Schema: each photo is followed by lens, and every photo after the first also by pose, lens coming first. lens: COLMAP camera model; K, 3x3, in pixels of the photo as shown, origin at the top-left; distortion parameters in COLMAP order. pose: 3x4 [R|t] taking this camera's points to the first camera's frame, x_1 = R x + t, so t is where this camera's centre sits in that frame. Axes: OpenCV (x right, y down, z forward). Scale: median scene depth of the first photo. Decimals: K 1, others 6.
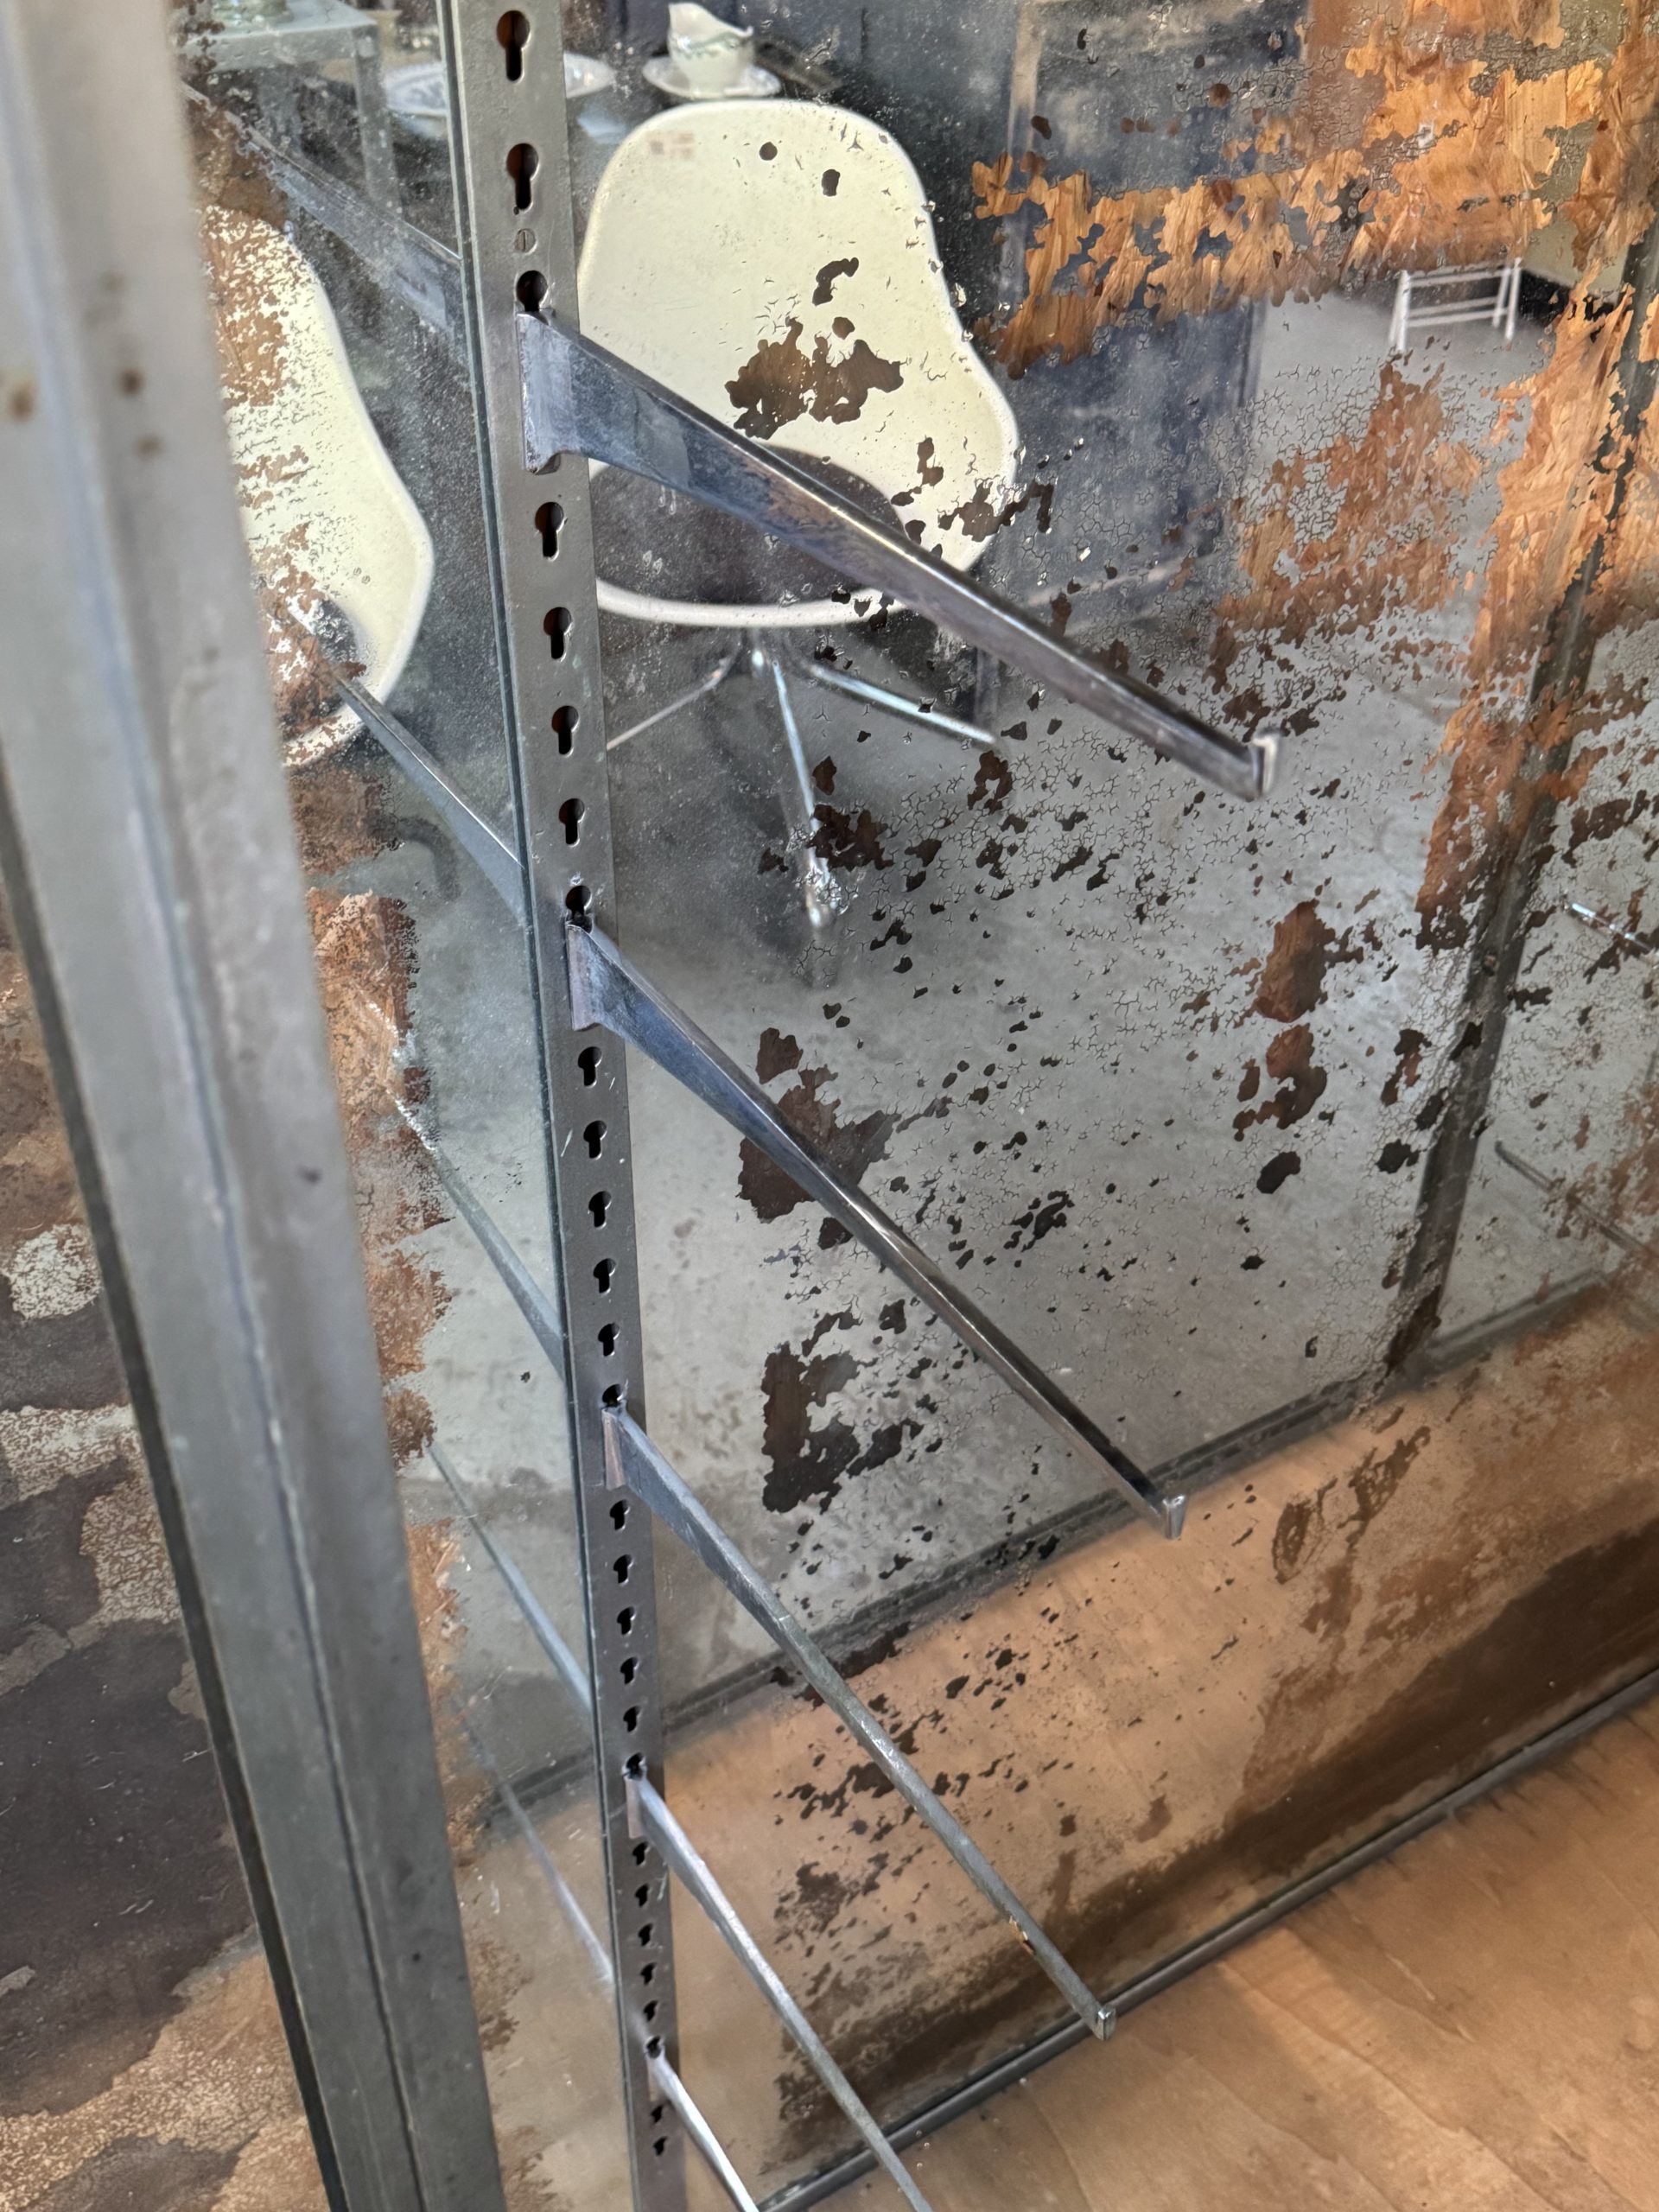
lens RADIAL K [[2252.1, 0, 829.5], [0, 2252.1, 1106.0], [0, 0, 1]] dist [0.194506, -0.500863]
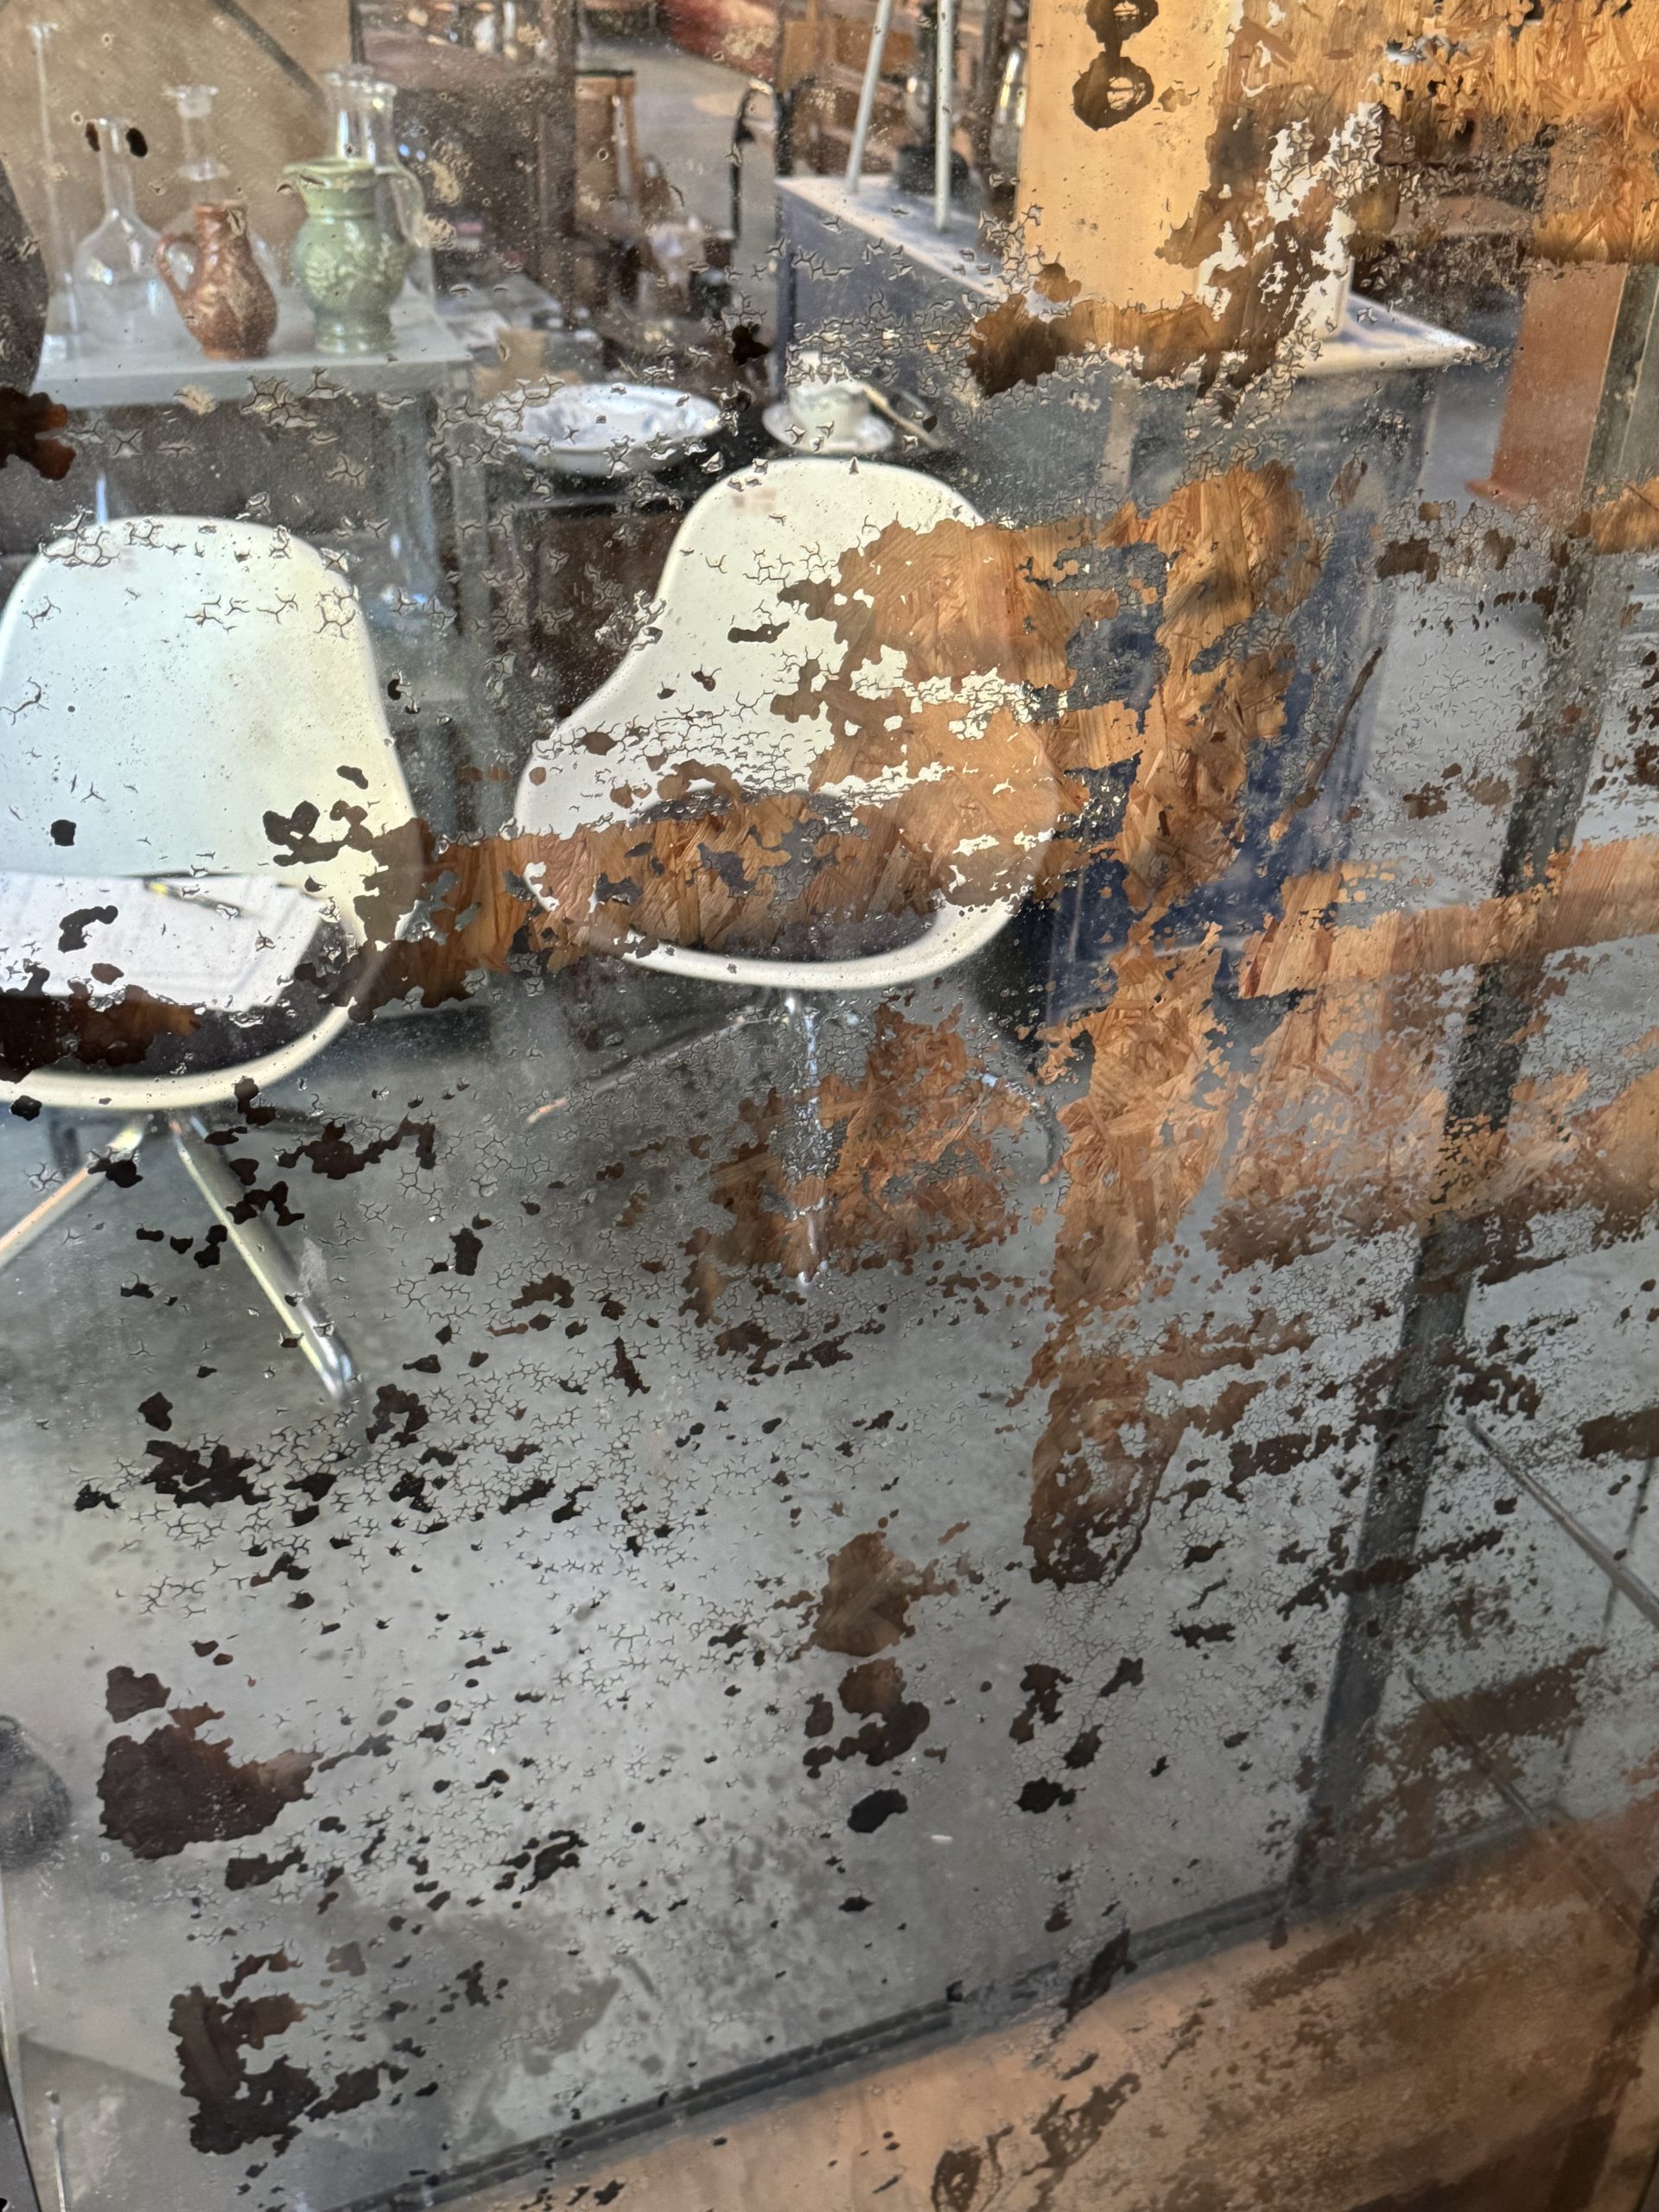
lens RADIAL K [[2252.1, 0, 829.5], [0, 2252.1, 1106.0], [0, 0, 1]] dist [0.194506, -0.500863]
pose [[0.986644, 0.102267, -0.126788, 0.289244], [-0.114237, 0.989275, -0.091025, -0.172098], [0.116119, 0.104293, 0.987745, 0.111778]]
